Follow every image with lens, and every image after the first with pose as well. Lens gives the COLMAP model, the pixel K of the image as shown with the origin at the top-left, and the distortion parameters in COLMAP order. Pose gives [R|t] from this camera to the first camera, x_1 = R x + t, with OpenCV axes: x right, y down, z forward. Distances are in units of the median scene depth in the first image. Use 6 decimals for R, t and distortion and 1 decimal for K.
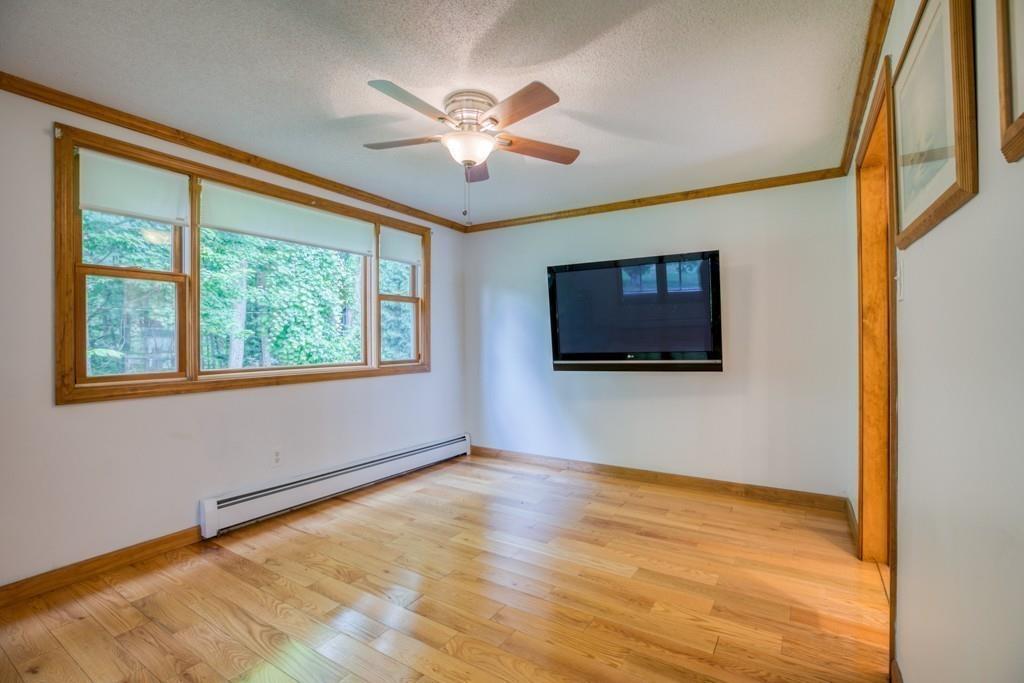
lens RADIAL K [[470.6, 0, 513.9], [0, 470.6, 343.9], [0, 0, 1]] dist [-0.031009, 0.000752]
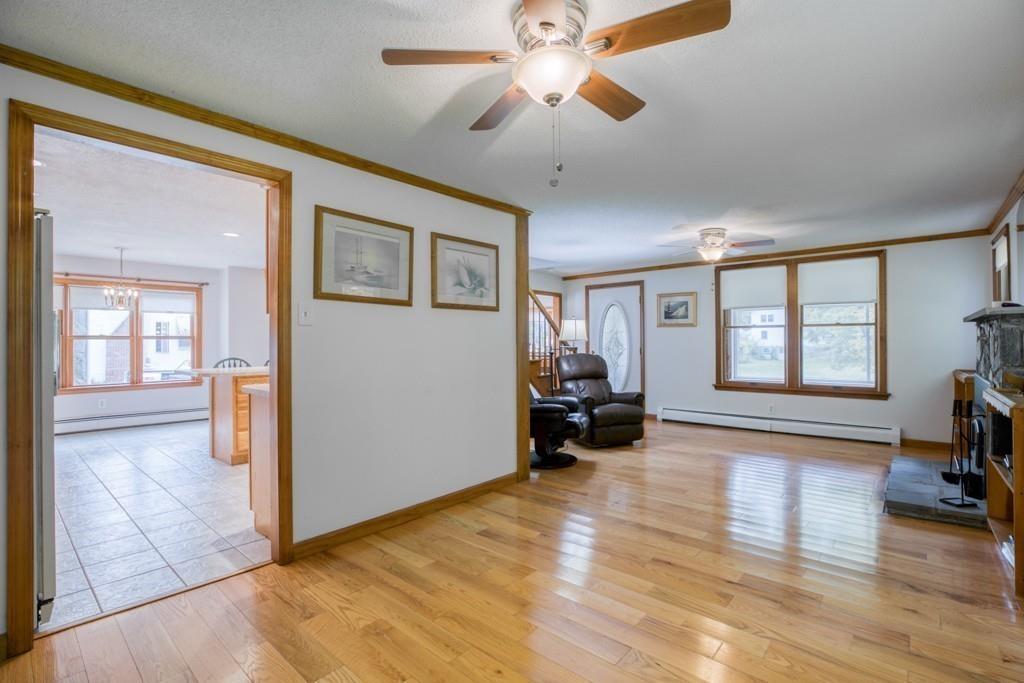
lens RADIAL K [[468.7, 0, 511.9], [0, 468.7, 339.6], [0, 0, 1]] dist [-0.030008, 0.000993]
pose [[-0.988284, 0.011868, 0.152162, -0.094620], [0.012084, 0.999927, 0.000494, -0.013582], [-0.152145, 0.002327, -0.988355, 1.199762]]
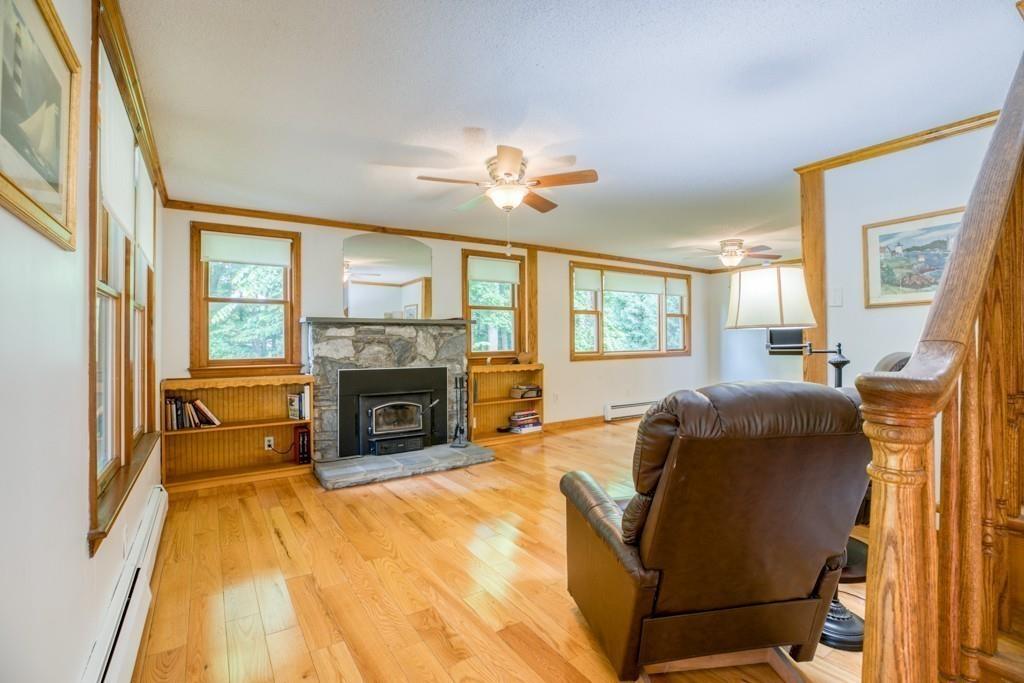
lens RADIAL K [[468.7, 0, 511.9], [0, 468.7, 339.6], [0, 0, 1]] dist [-0.030008, 0.000993]
pose [[0.914238, -0.001429, -0.405175, -0.111043], [-0.000485, 0.999989, -0.004622, 0.008824], [0.405177, 0.004422, 0.914228, -1.171410]]
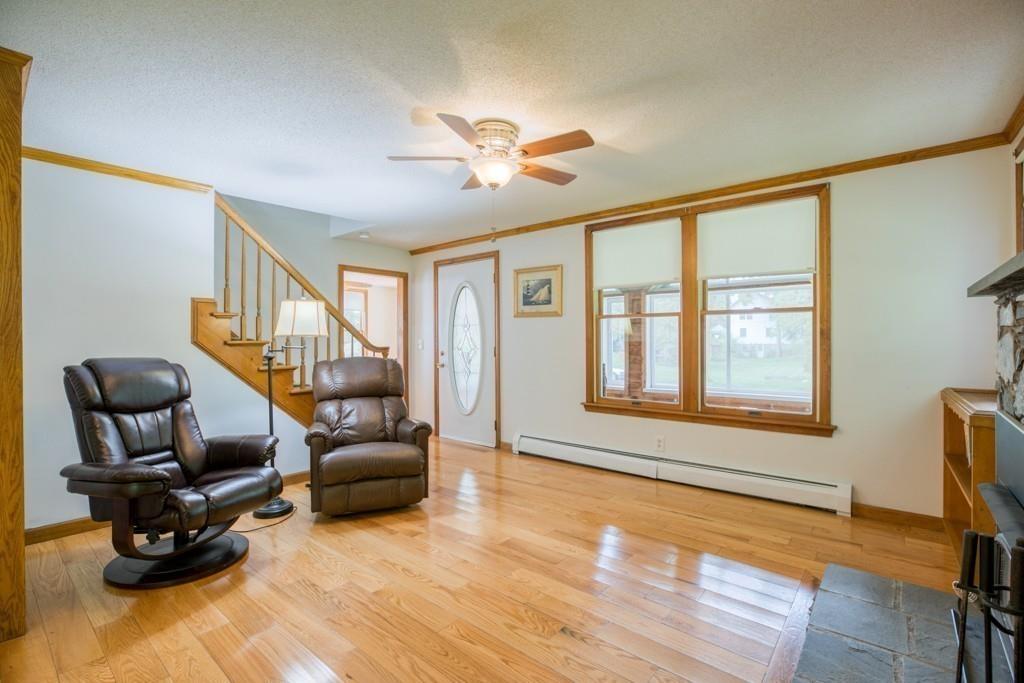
lens RADIAL K [[468.7, 0, 511.9], [0, 468.7, 339.6], [0, 0, 1]] dist [-0.030008, 0.000993]
pose [[-0.992040, 0.011444, 0.125404, -0.617413], [0.012271, 0.999908, 0.005825, -0.000261], [-0.125325, 0.007317, -0.992089, 0.433974]]
